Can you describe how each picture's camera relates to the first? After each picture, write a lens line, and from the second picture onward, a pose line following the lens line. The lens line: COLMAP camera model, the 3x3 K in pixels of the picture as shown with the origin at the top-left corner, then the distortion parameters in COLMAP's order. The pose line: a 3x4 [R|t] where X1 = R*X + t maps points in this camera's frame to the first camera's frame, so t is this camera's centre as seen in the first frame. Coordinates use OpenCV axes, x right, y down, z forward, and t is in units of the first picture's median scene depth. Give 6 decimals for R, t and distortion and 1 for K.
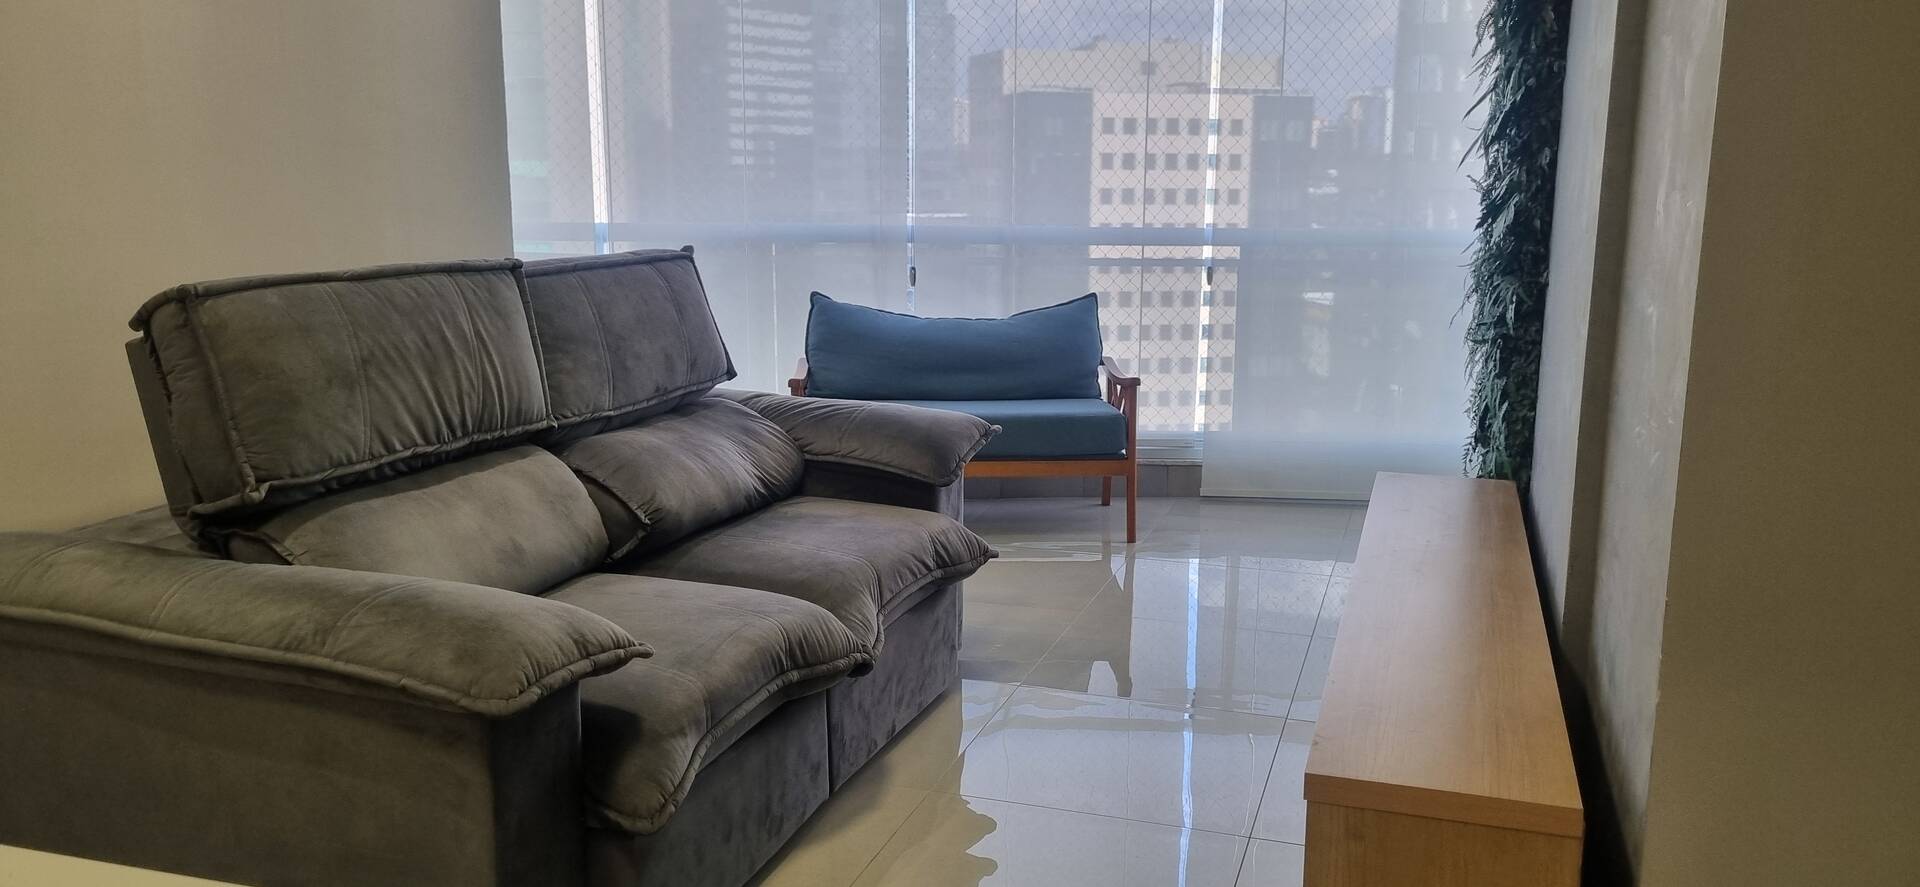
lens RADIAL K [[1463.1, 0, 978.8], [0, 1463.1, 441.9], [0, 0, 1]] dist [0.044858, 0.002079]
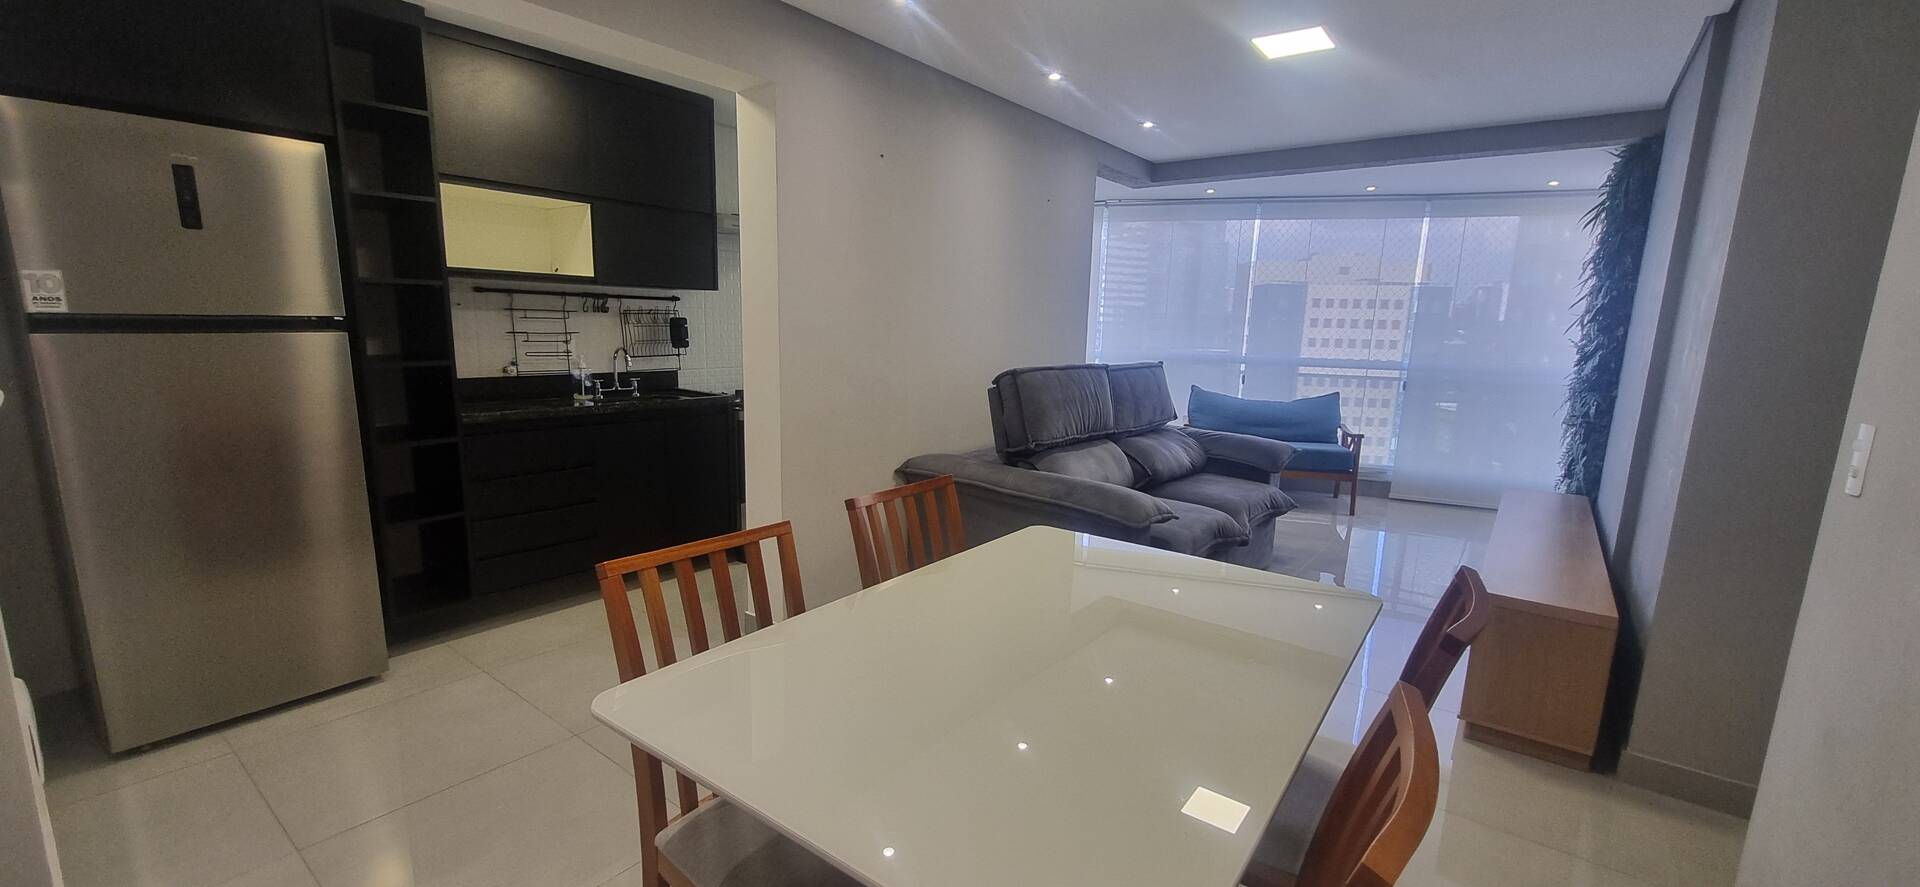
lens RADIAL K [[758.9, 0, 960.4], [0, 758.9, 455.8], [0, 0, 1]] dist [0.007295, -0.002528]
pose [[0.941467, 0.076735, -0.328257, -0.093072], [-0.080328, 0.996765, 0.002621, 0.037600], [0.327396, 0.023901, 0.944585, -0.231074]]
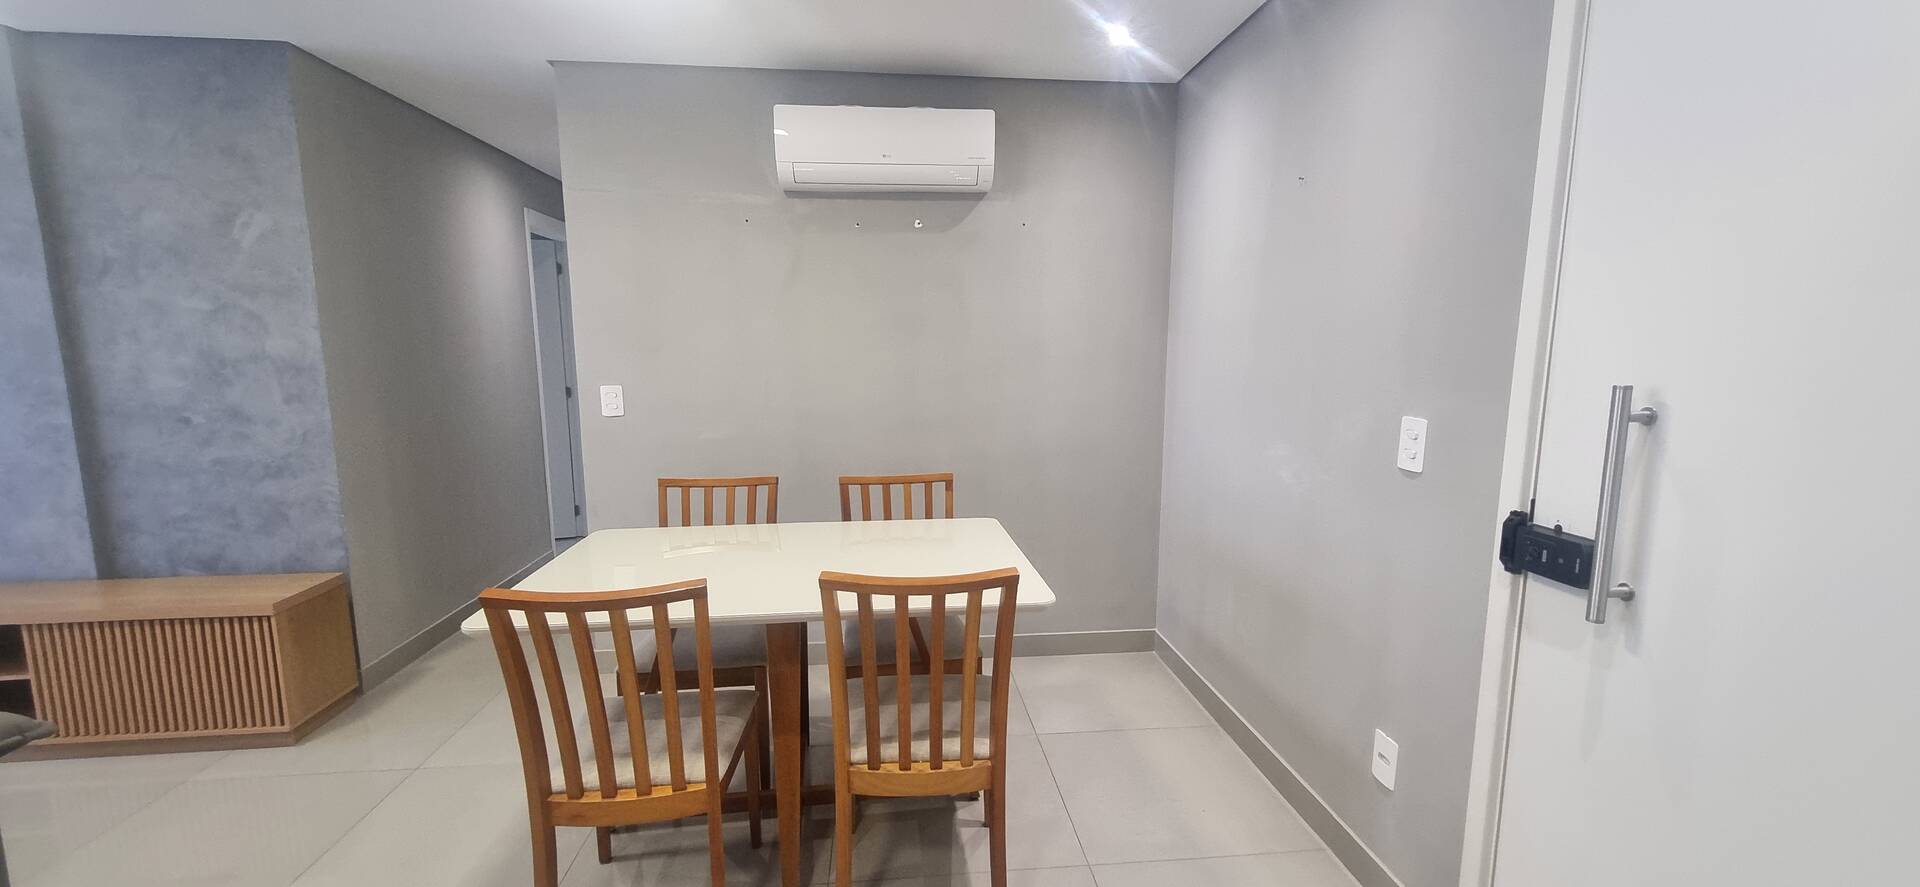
lens RADIAL K [[757.5, 0, 957.9], [0, 757.5, 456.2], [0, 0, 1]] dist [0.014642, -0.007746]
pose [[-0.402303, -0.140638, 0.904640, -0.696816], [0.164391, 0.960973, 0.222502, -0.054228], [-0.900626, 0.238228, -0.363482, 0.200019]]
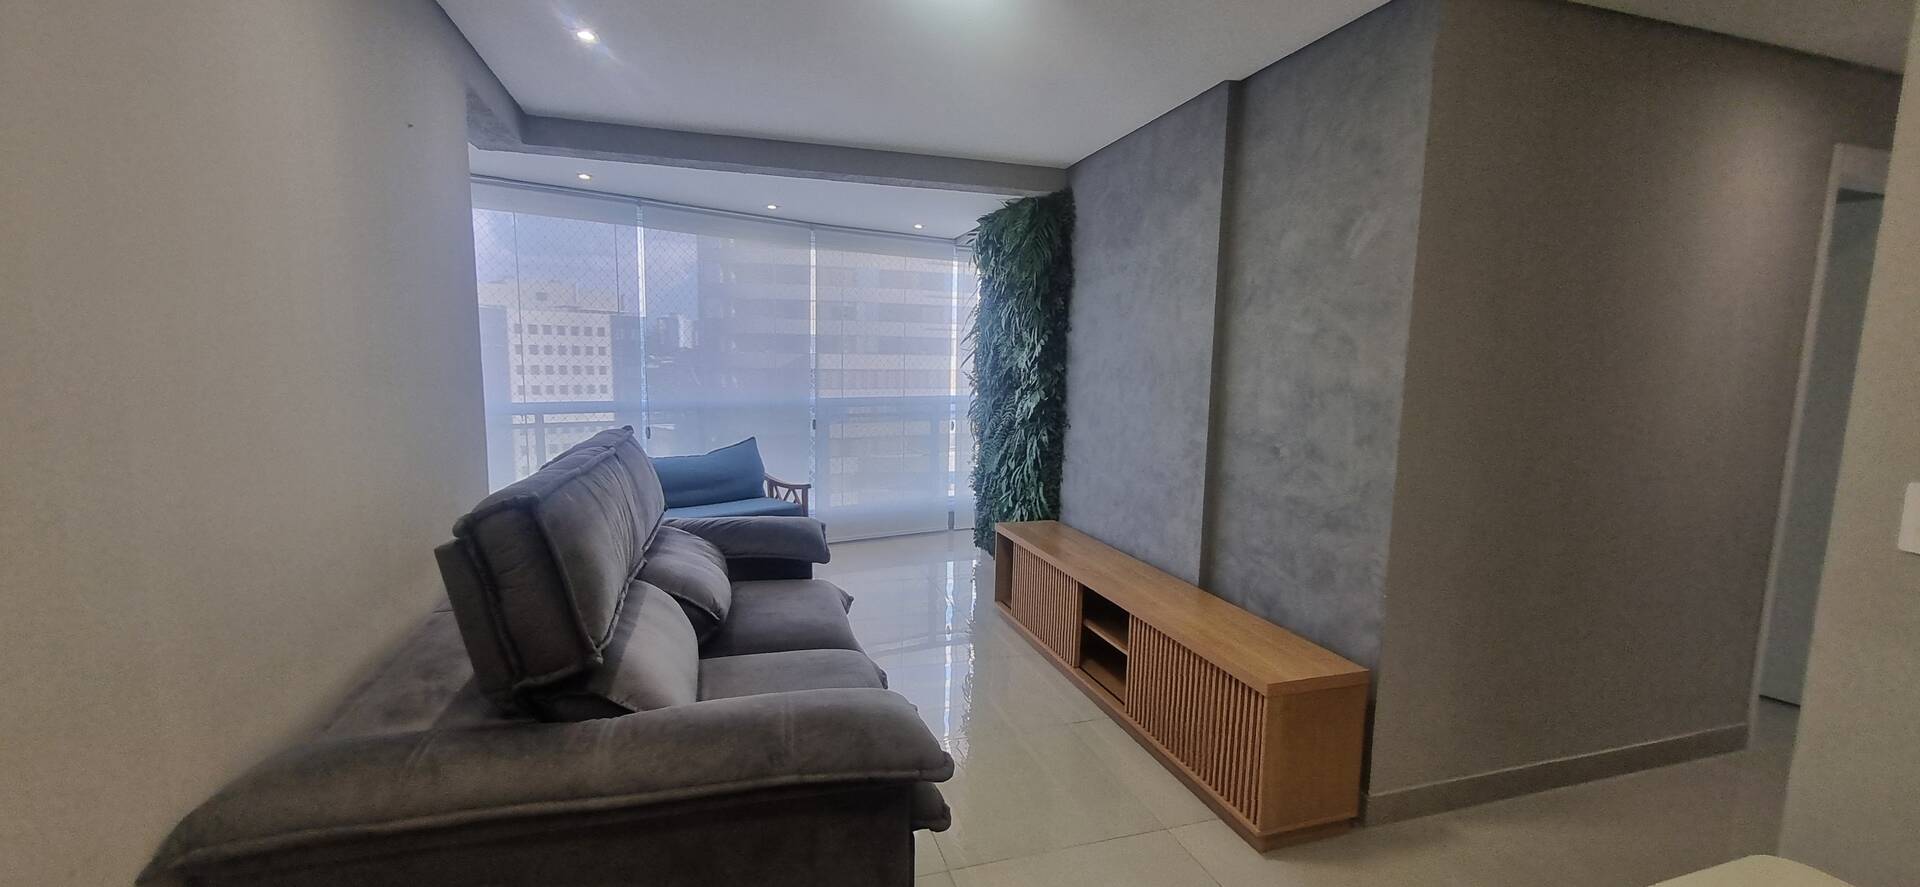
lens RADIAL K [[757.5, 0, 957.9], [0, 757.5, 456.2], [0, 0, 1]] dist [0.014642, -0.007746]
pose [[0.818300, -0.066491, 0.570932, -0.366235], [0.096200, 0.995119, -0.021988, -0.054425], [-0.566684, 0.072917, 0.820703, 0.190741]]
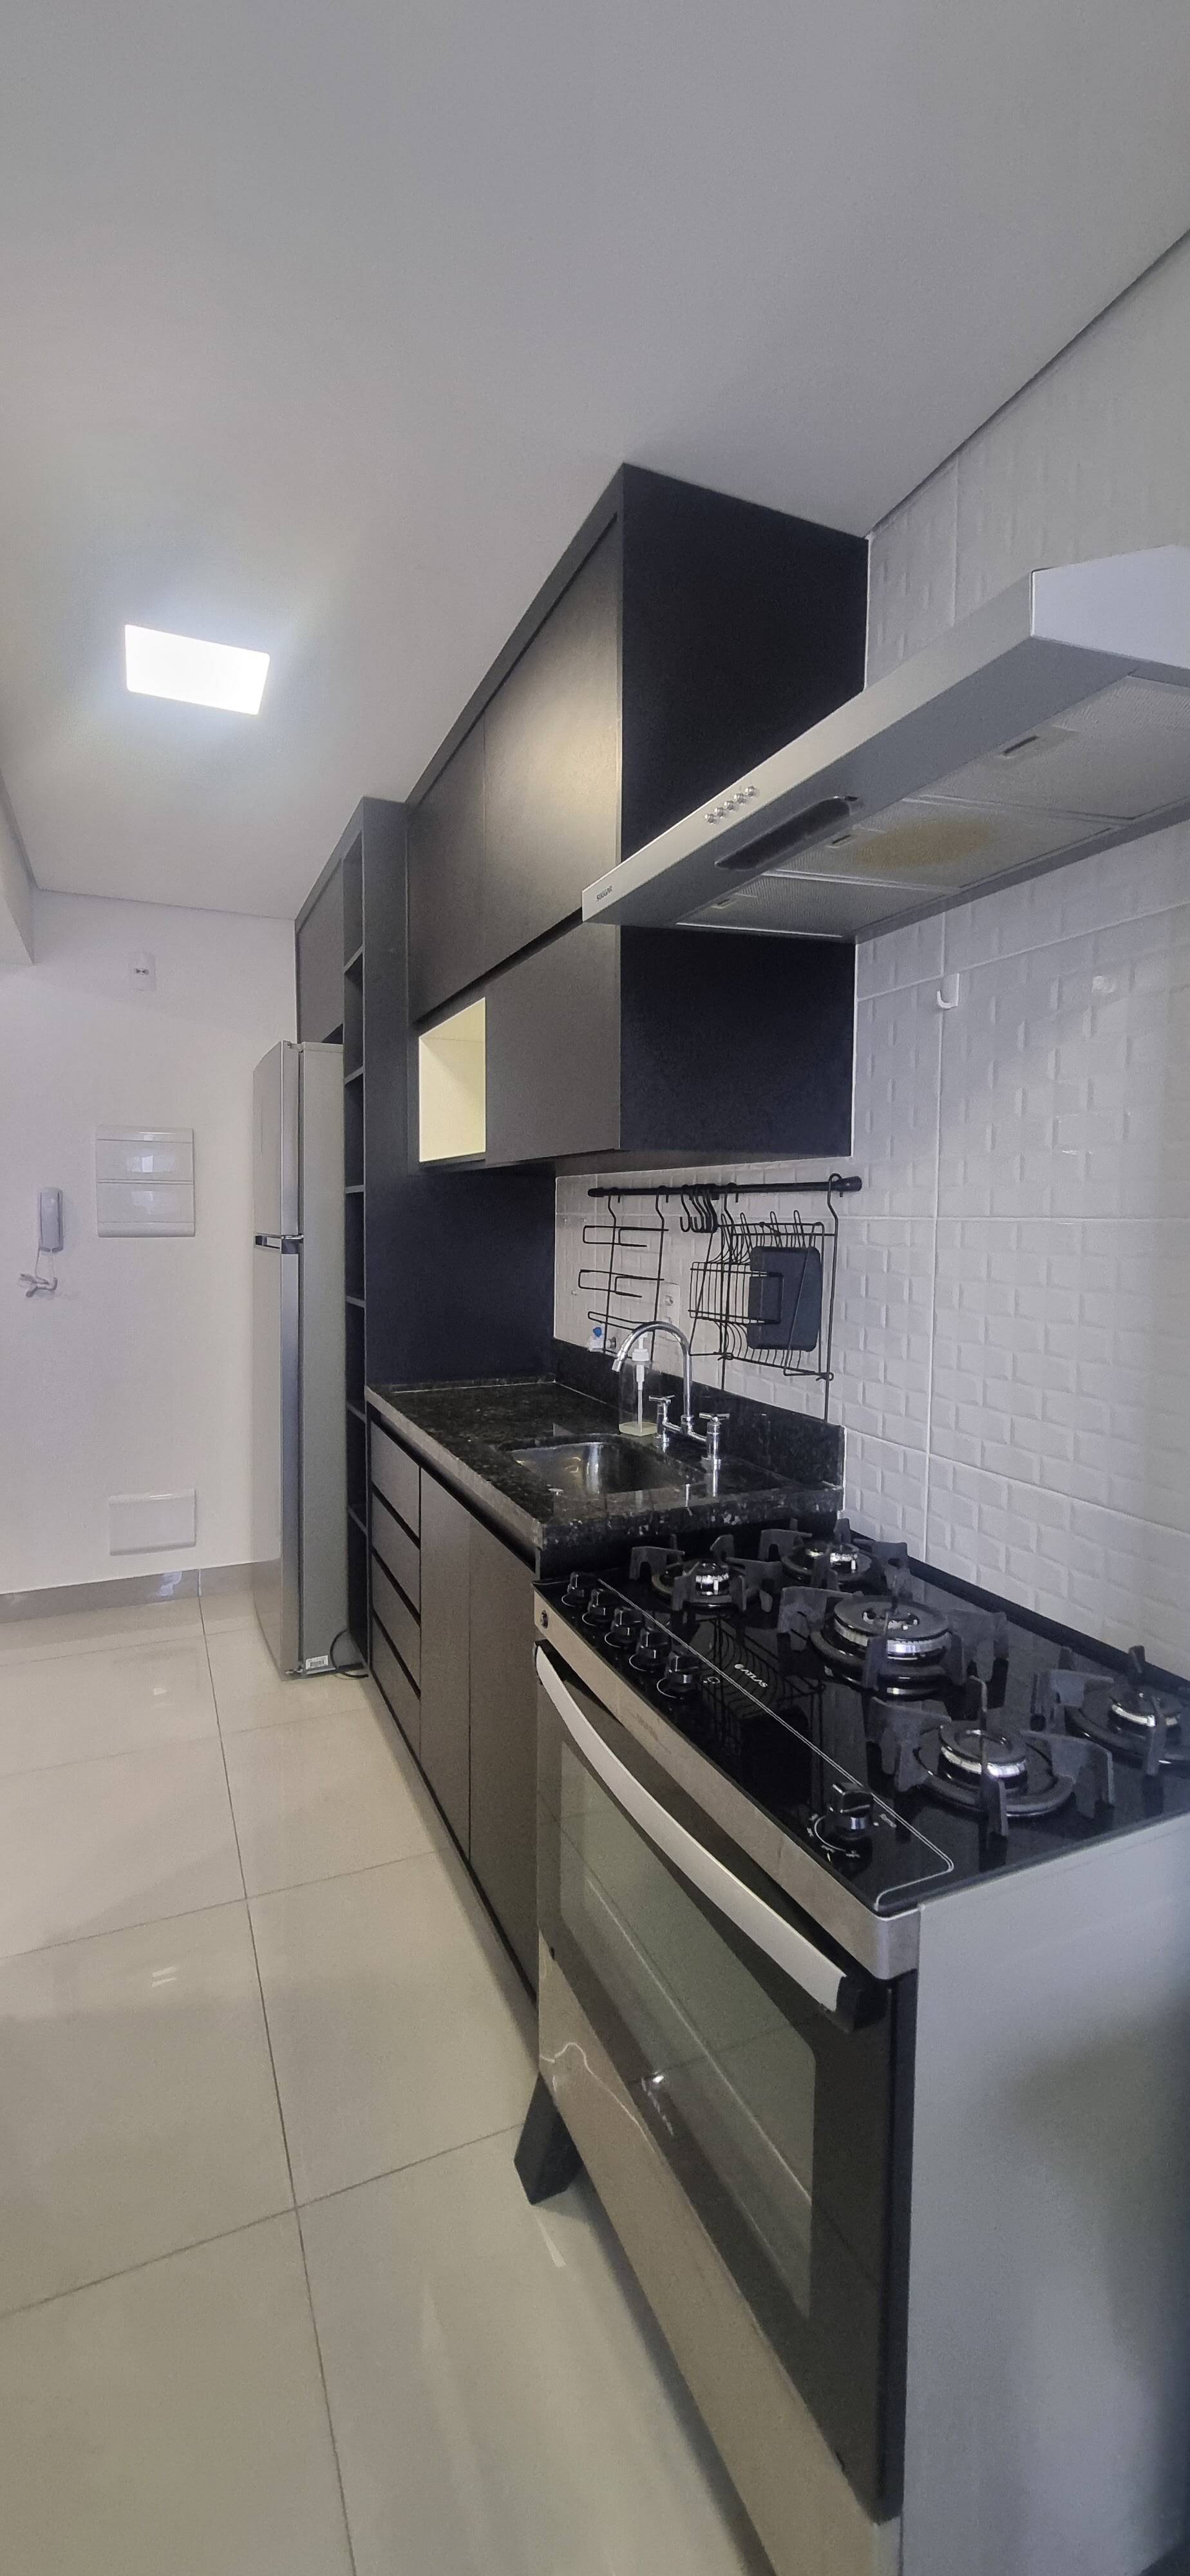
lens RADIAL K [[1016.2, 0, 579.8], [0, 1016.2, 1284.4], [0, 0, 1]] dist [0.014642, -0.007746]
pose [[-0.754840, 0.035820, -0.654930, -0.489758], [-0.129980, 0.970536, 0.202890, -0.182188], [0.642901, 0.238277, -0.727944, 0.903103]]
